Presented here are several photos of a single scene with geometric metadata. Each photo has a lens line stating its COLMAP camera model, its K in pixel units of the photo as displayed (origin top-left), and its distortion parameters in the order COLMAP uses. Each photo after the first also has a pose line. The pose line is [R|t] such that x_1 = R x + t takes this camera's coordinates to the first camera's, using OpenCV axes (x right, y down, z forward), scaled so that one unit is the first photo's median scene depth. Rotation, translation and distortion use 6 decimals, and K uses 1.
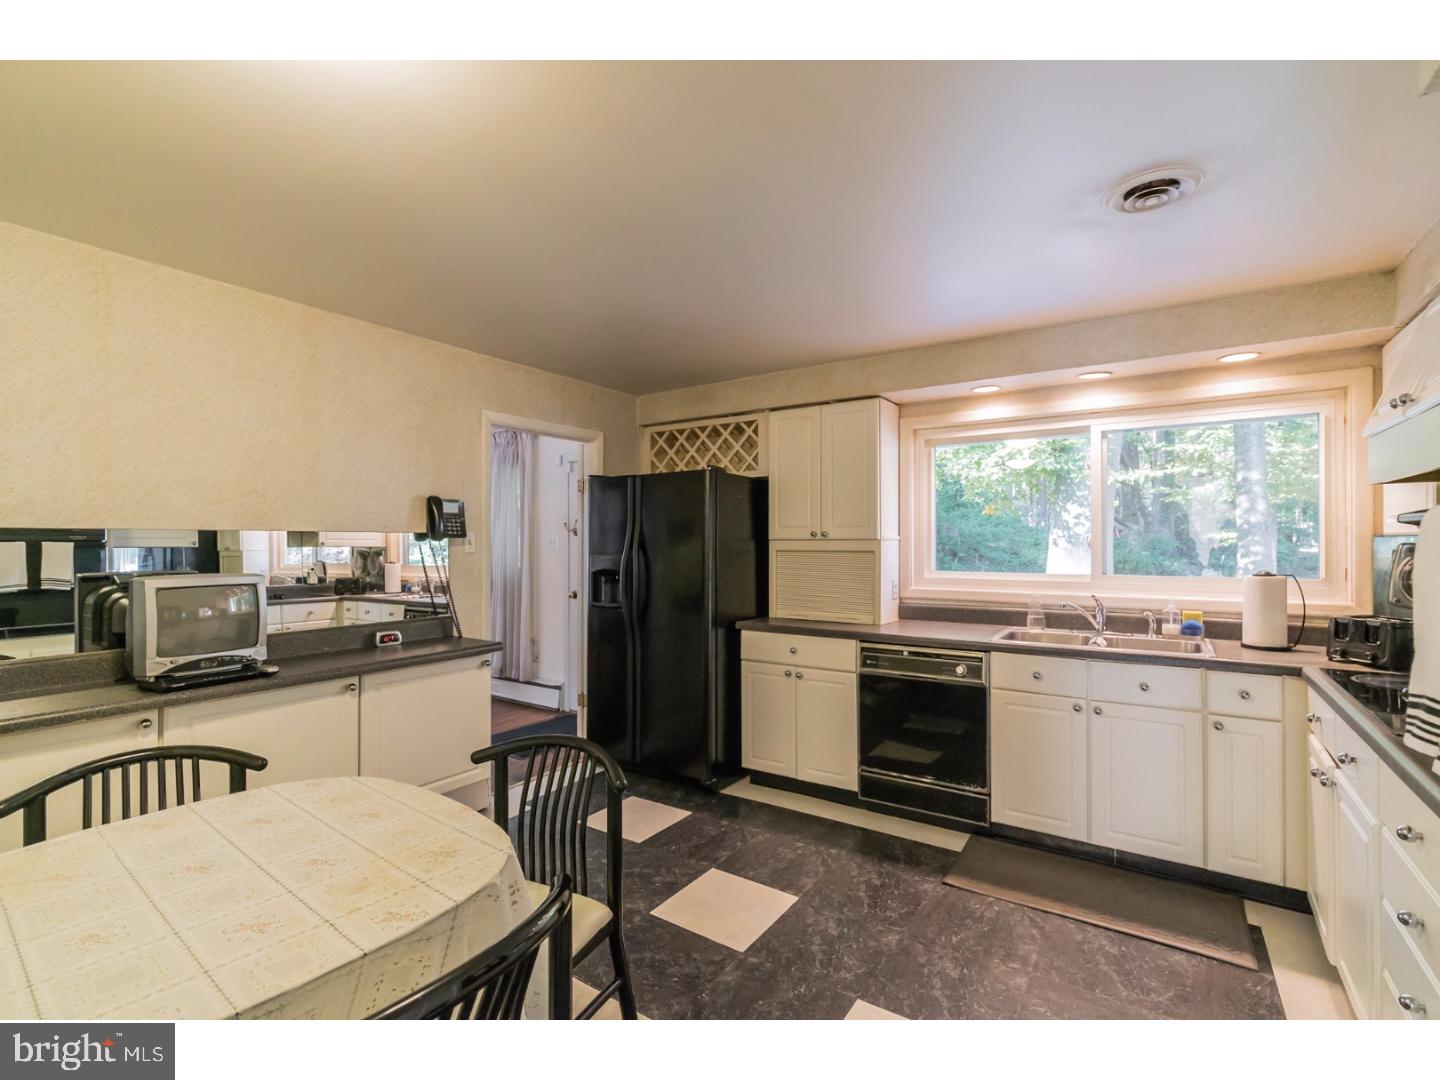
lens RADIAL K [[661.3, 0, 714.3], [0, 661.3, 545.3], [0, 0, 1]] dist [-0.001828, -0.000039]
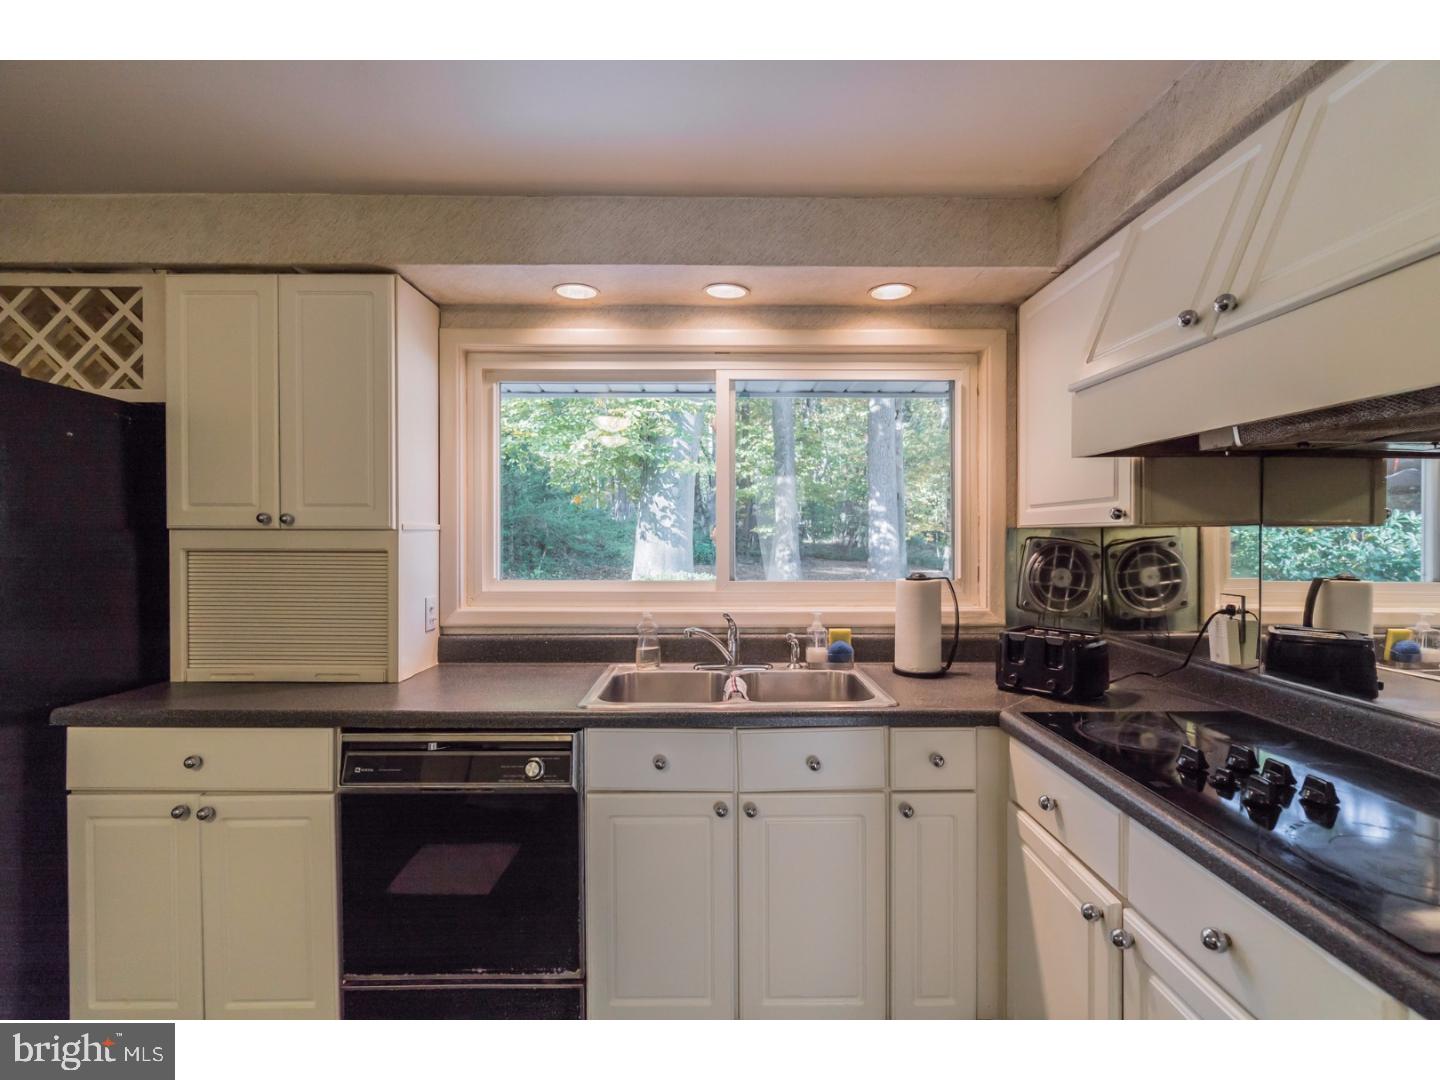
lens RADIAL K [[661.3, 0, 714.3], [0, 661.3, 545.3], [0, 0, 1]] dist [-0.001828, -0.000039]
pose [[0.825649, -0.006118, 0.564150, 0.161127], [-0.000161, 0.999939, 0.011081, -0.001616], [-0.564184, -0.009240, 0.825598, 0.398695]]
